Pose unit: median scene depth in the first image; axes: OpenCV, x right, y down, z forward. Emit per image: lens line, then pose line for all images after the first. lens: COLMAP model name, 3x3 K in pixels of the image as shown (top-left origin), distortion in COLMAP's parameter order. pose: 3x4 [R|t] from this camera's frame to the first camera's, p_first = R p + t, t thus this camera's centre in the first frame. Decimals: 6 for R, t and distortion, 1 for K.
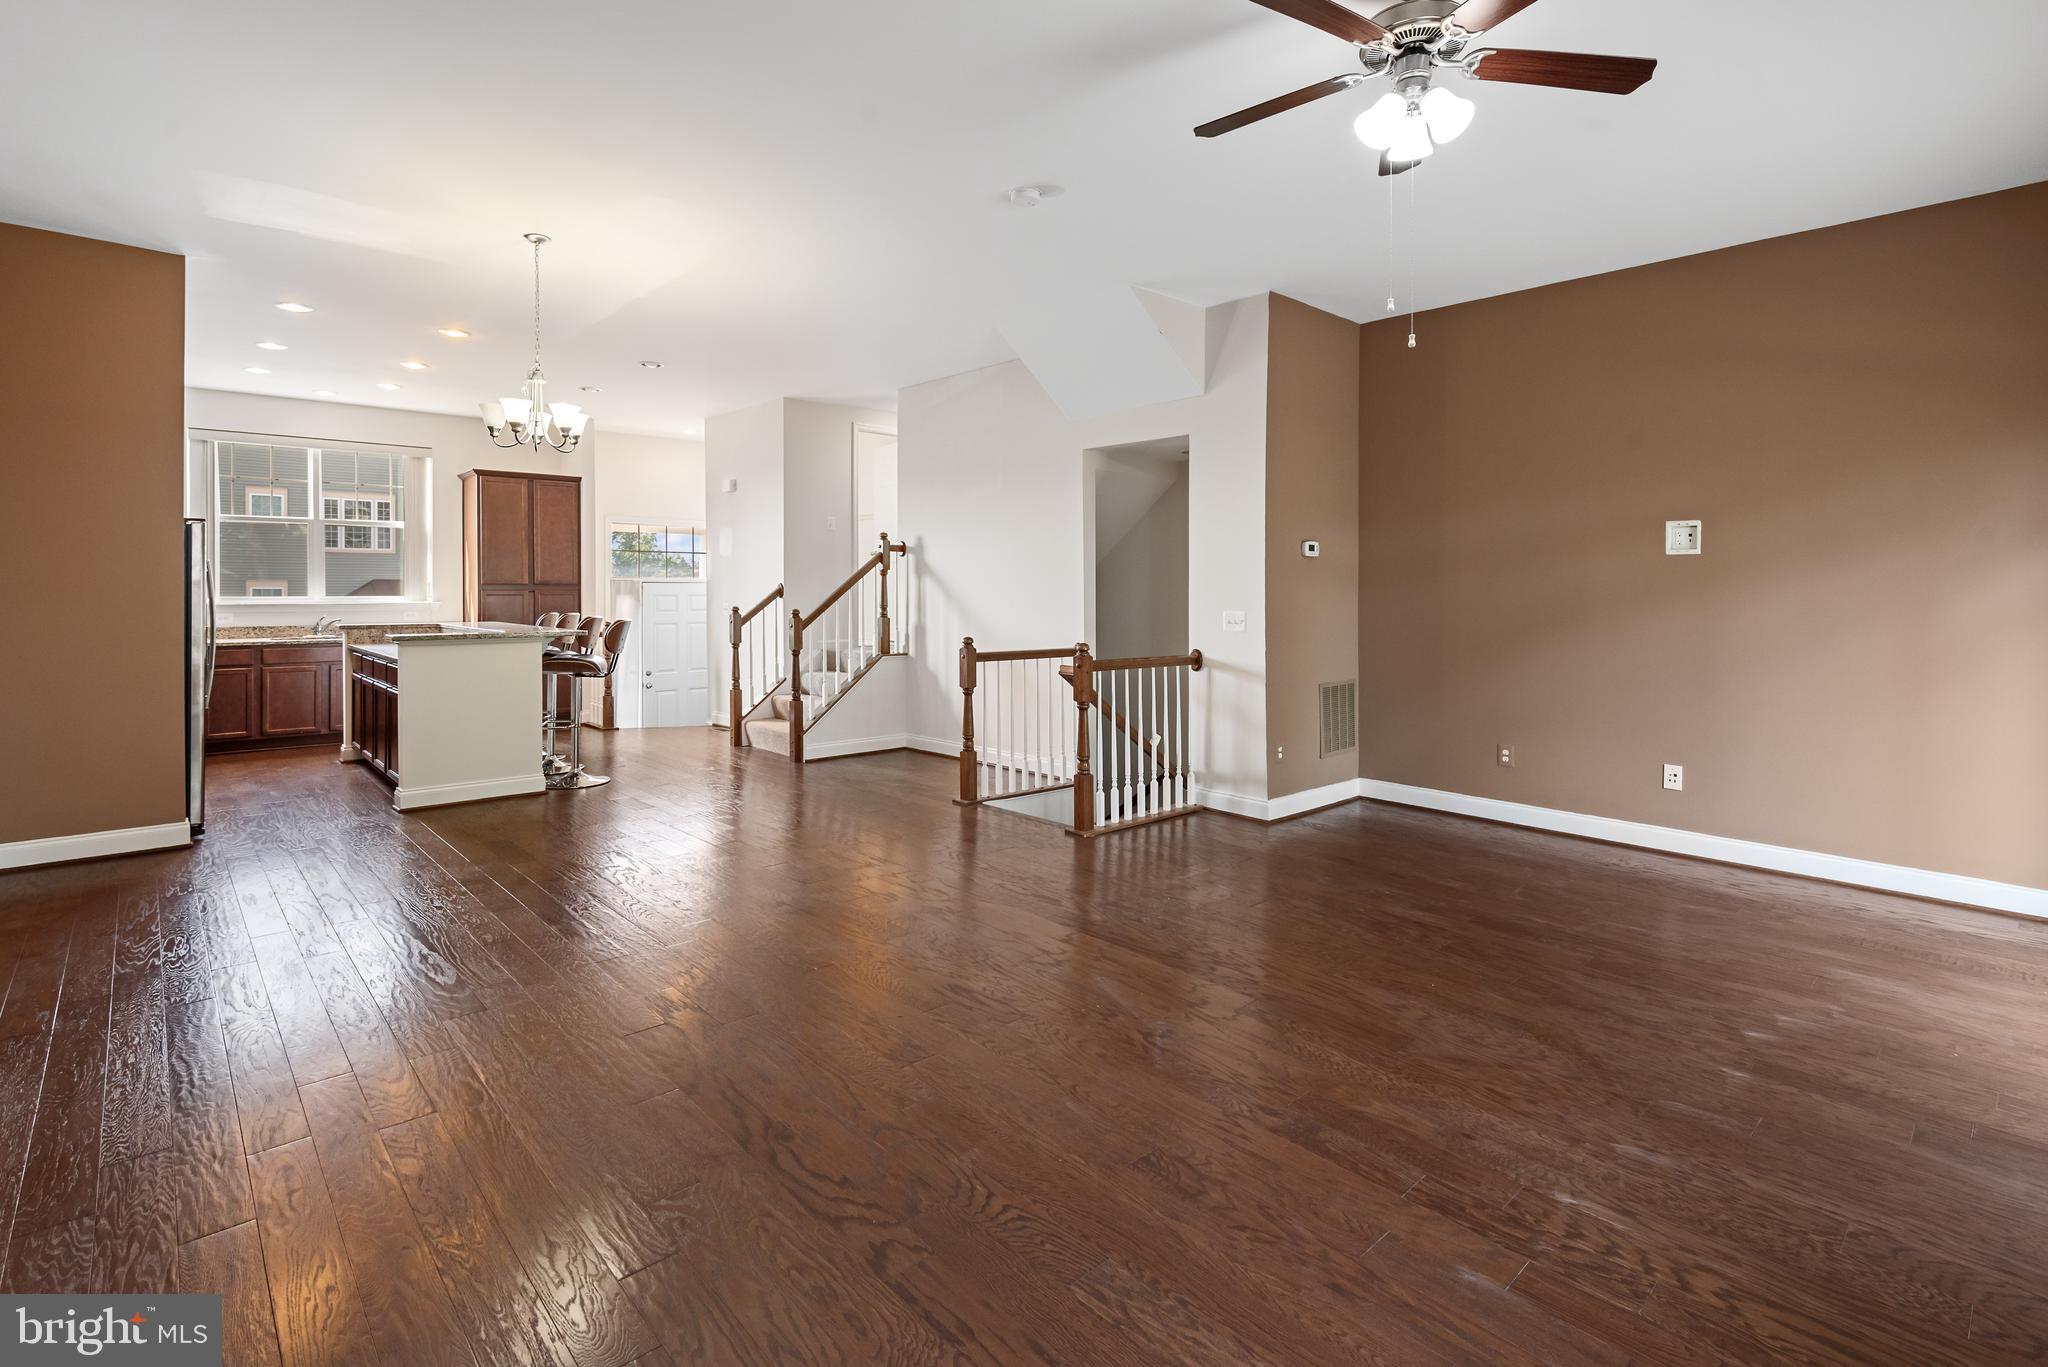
lens RADIAL K [[935.8, 0, 995.9], [0, 935.8, 590.5], [0, 0, 1]] dist [-0.000633, -0.000314]
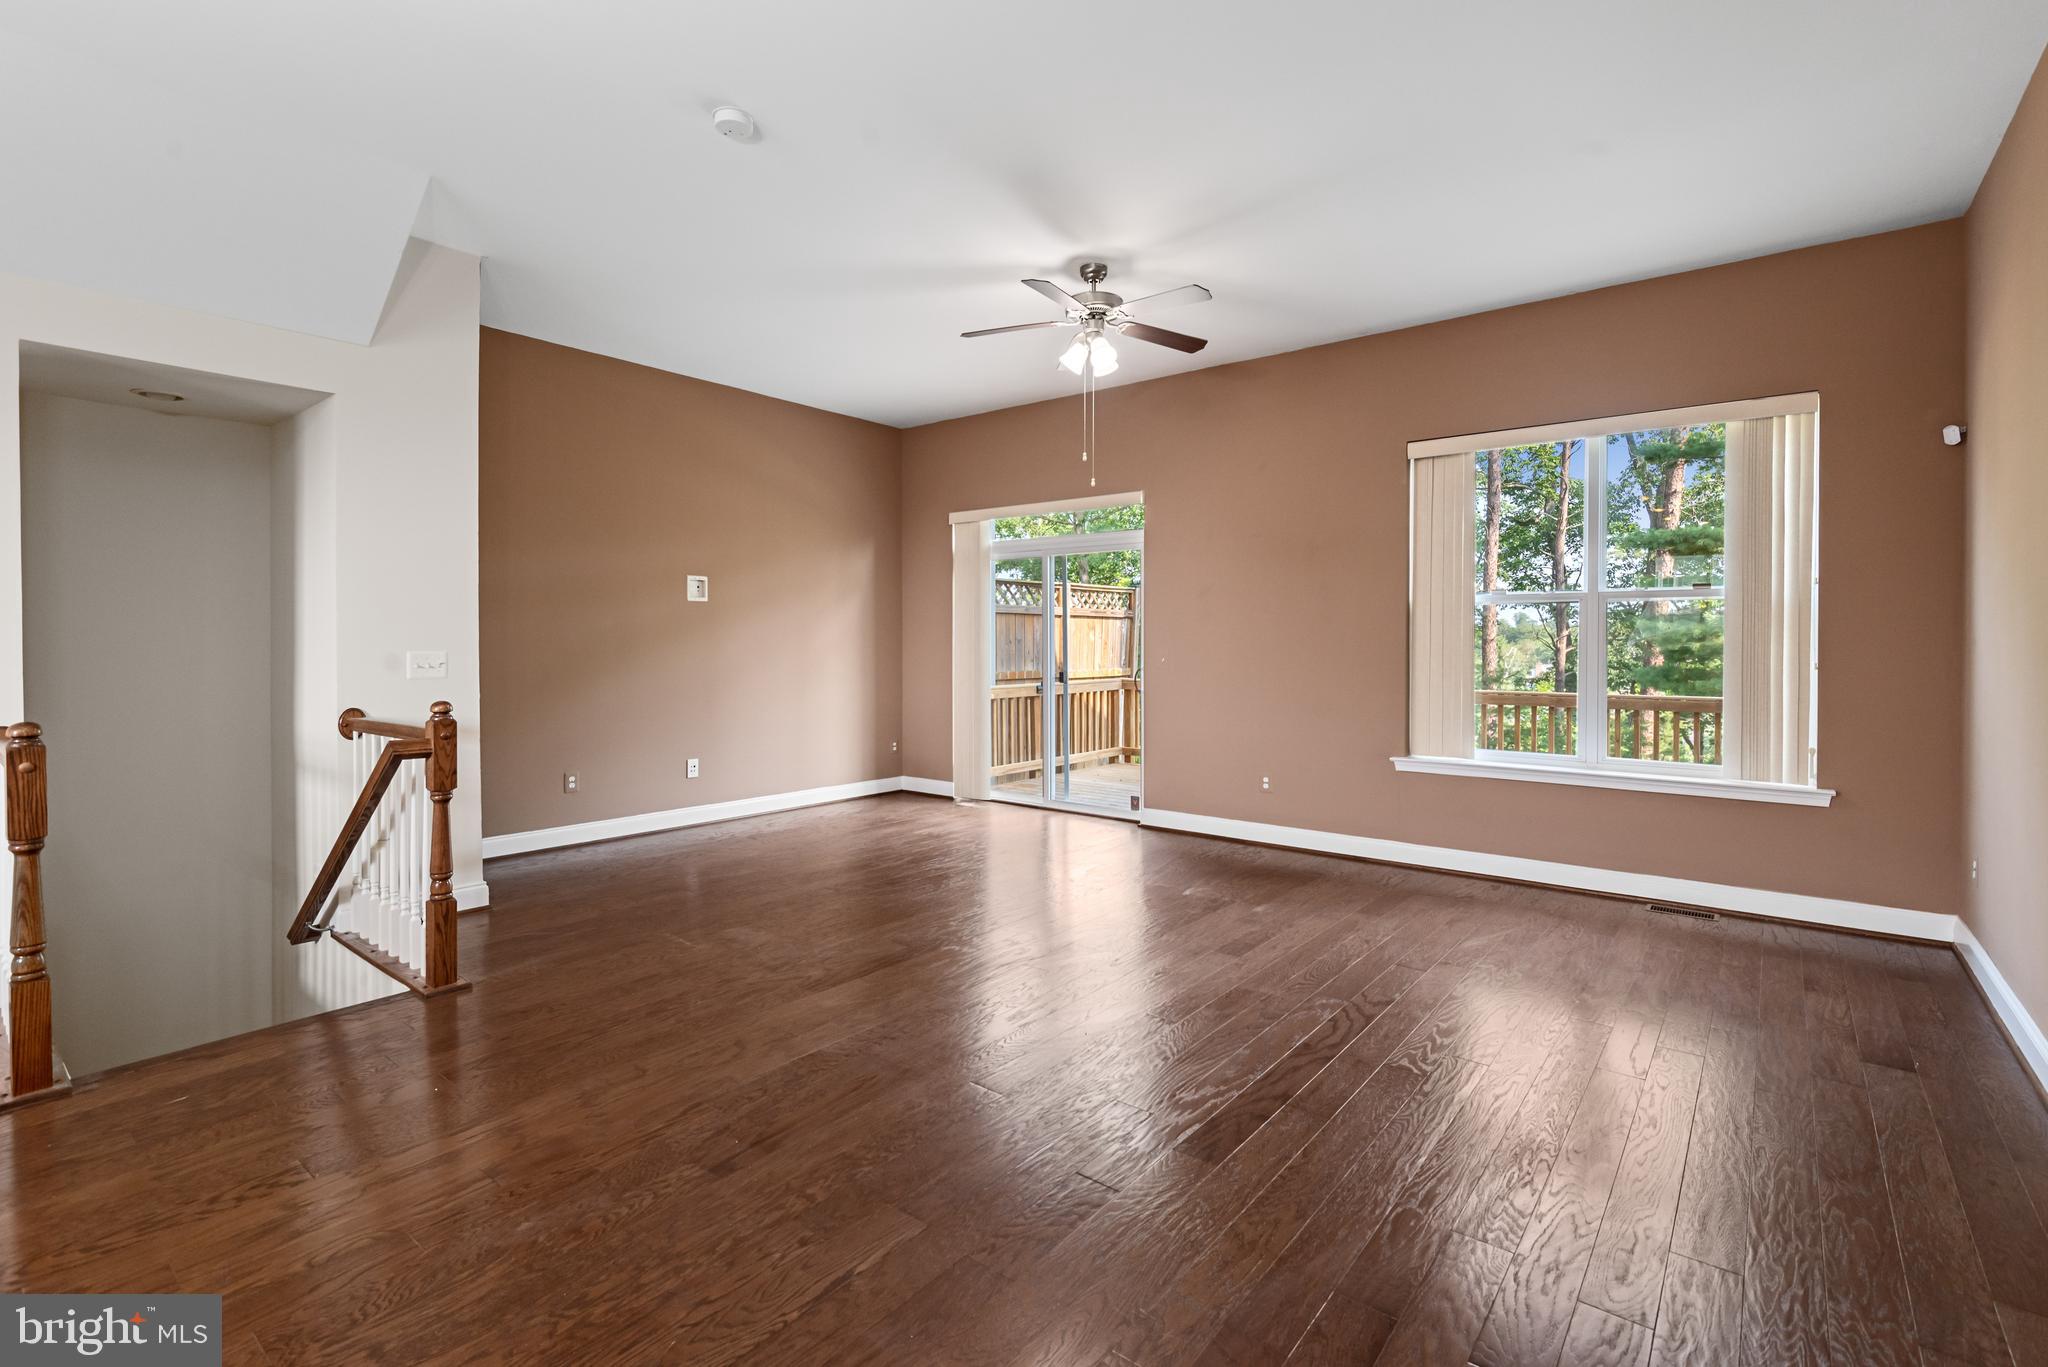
lens RADIAL K [[935.8, 0, 1037.0], [0, 935.8, 649.3], [0, 0, 1]] dist [-0.000633, -0.000314]
pose [[-0.168489, -0.015642, 0.985579, -0.668702], [-0.002547, 0.999878, 0.015433, 0.008518], [-0.985700, 0.000090, -0.168508, 0.743185]]
